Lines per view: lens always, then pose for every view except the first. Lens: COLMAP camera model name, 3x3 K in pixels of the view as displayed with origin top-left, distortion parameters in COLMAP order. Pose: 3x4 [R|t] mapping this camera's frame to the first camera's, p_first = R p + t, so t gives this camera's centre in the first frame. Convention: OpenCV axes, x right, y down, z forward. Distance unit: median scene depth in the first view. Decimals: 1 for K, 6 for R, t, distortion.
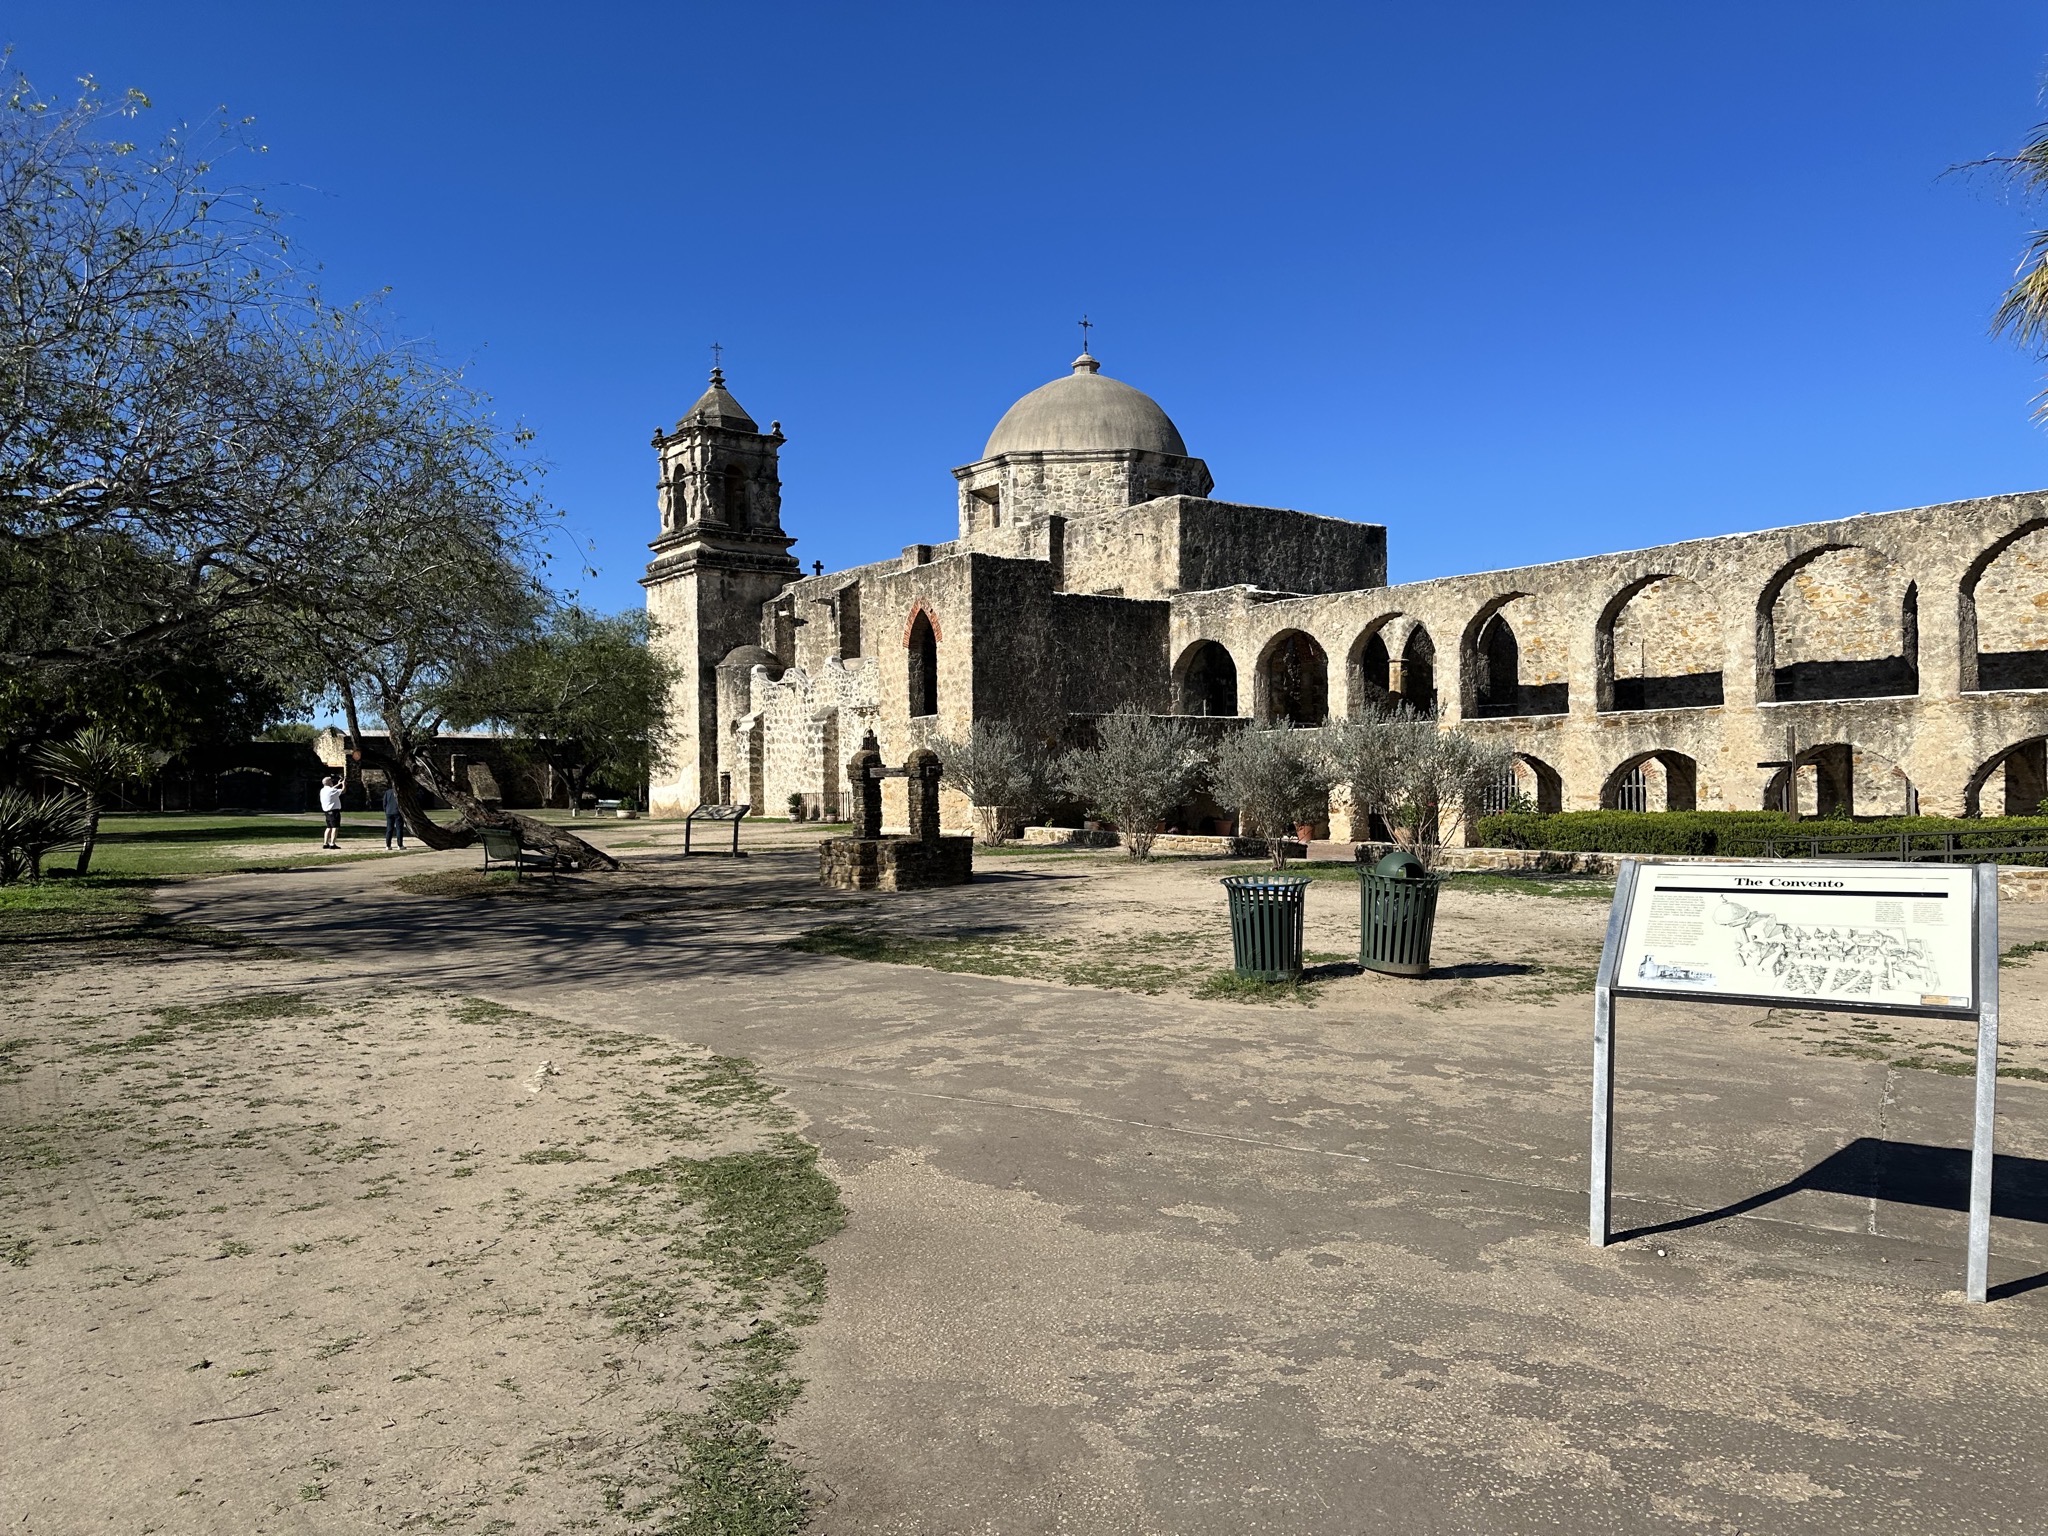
lens RADIAL K [[1411.7, 0, 1053.6], [0, 1411.7, 774.3], [0, 0, 1]] dist [0.185792, -0.378106]
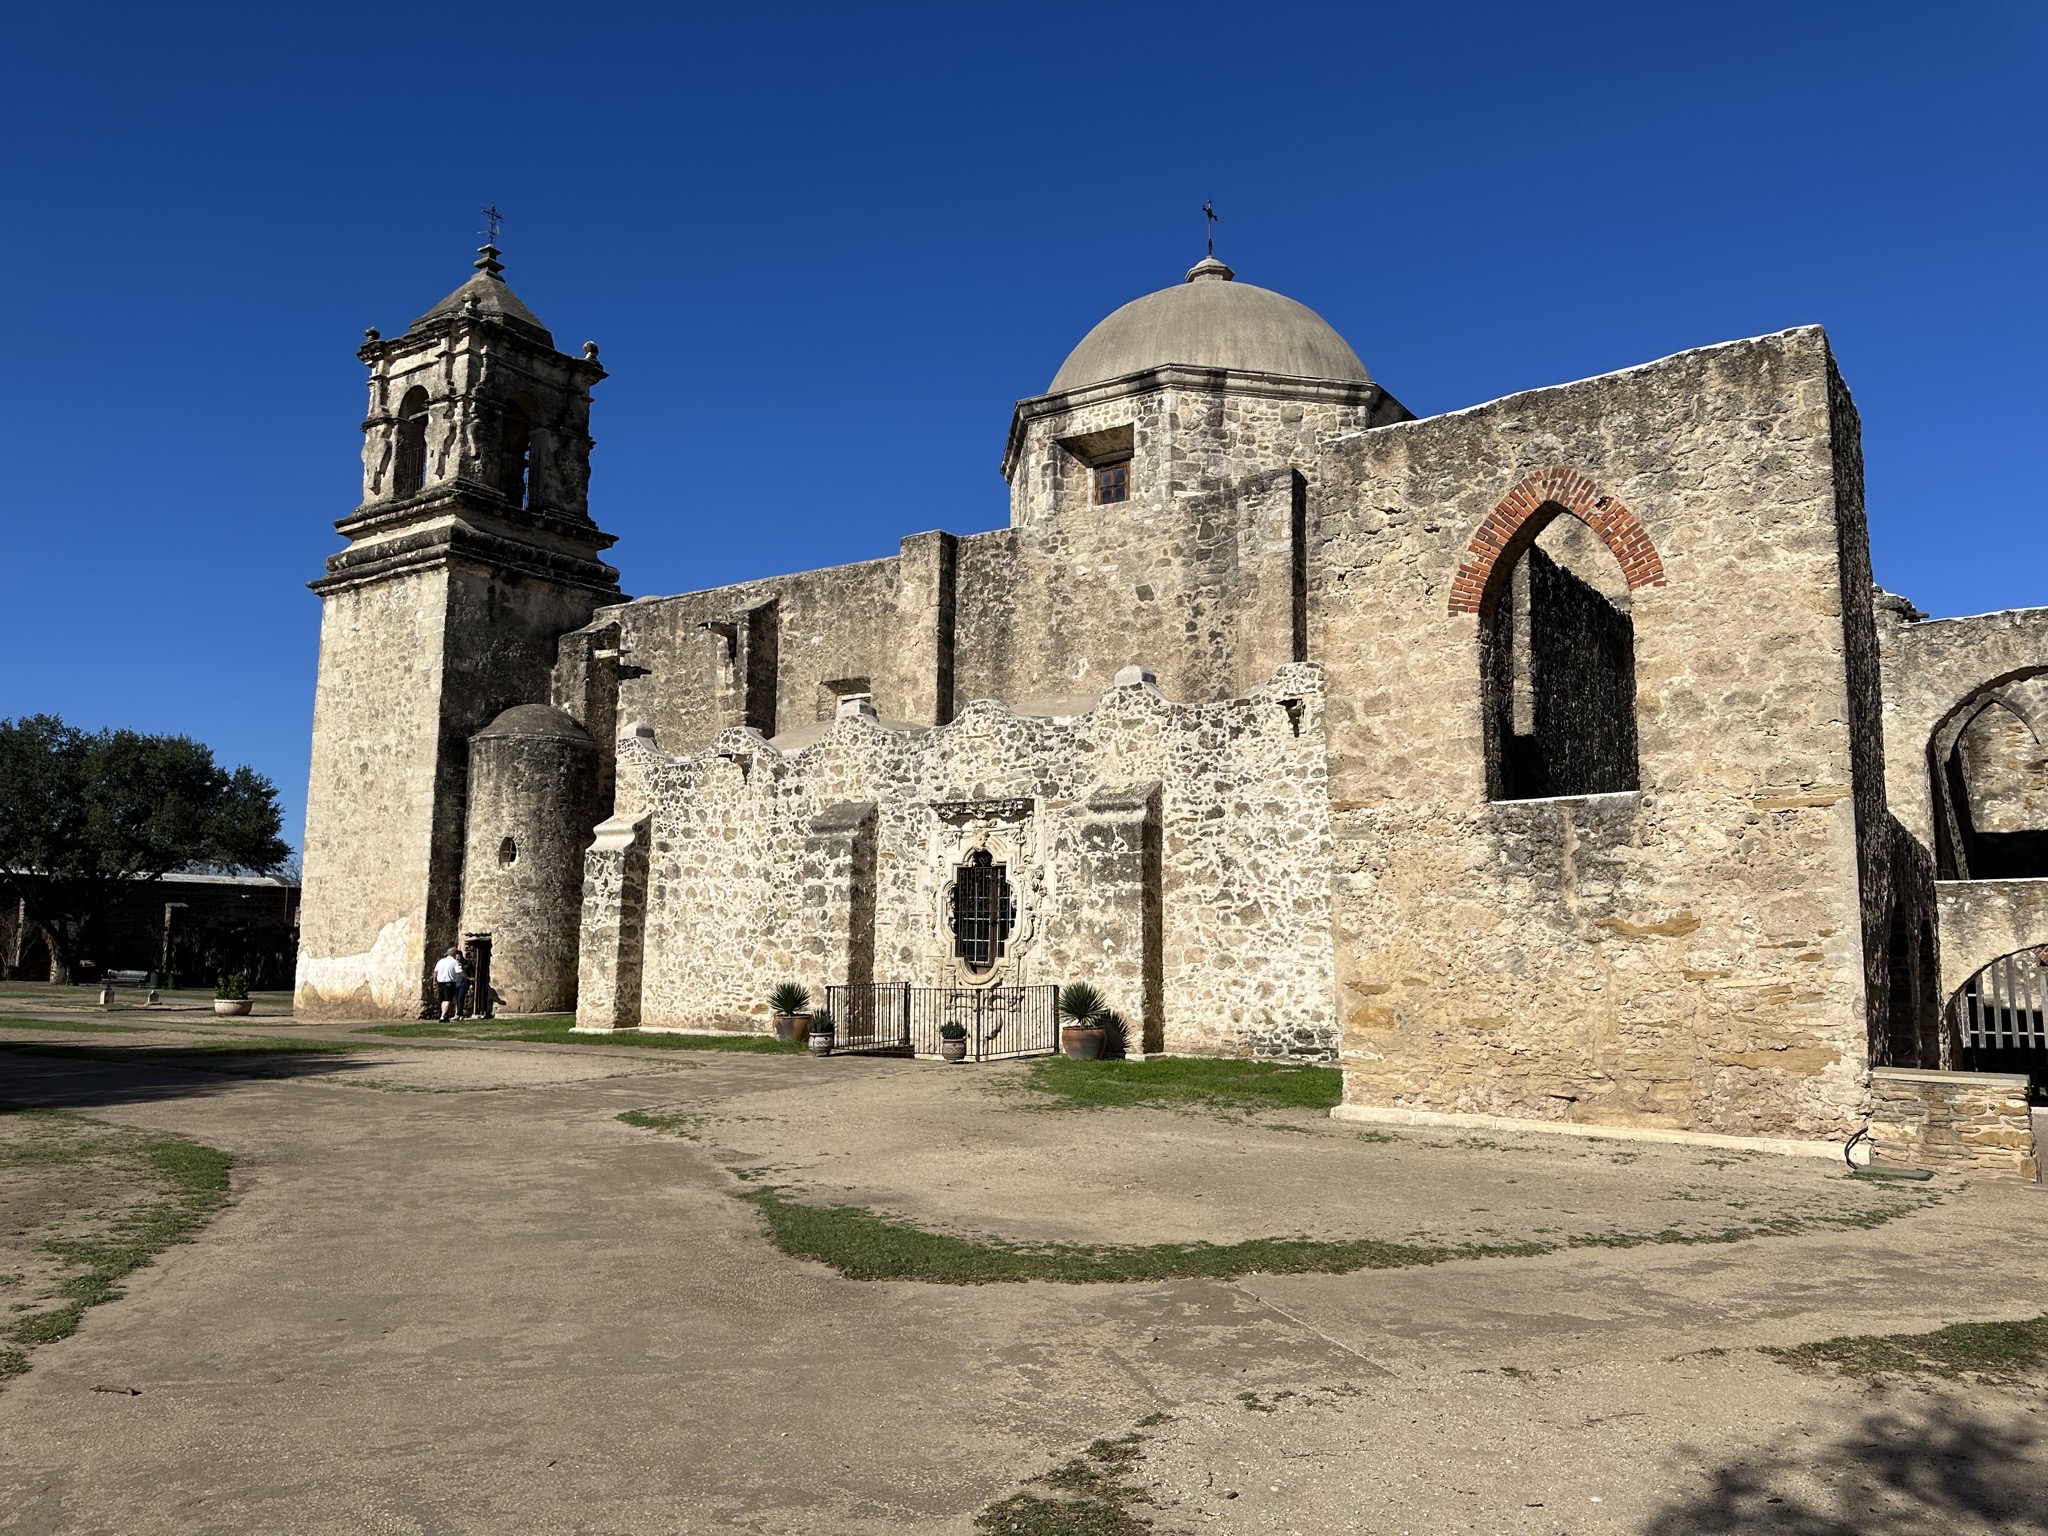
lens RADIAL K [[1411.7, 0, 1053.6], [0, 1411.7, 774.3], [0, 0, 1]] dist [0.185792, -0.378106]
pose [[0.952548, 0.057230, 0.298960, -0.188425], [-0.021897, 0.992505, -0.120229, -0.000512], [-0.303599, 0.107978, 0.946662, 0.412074]]
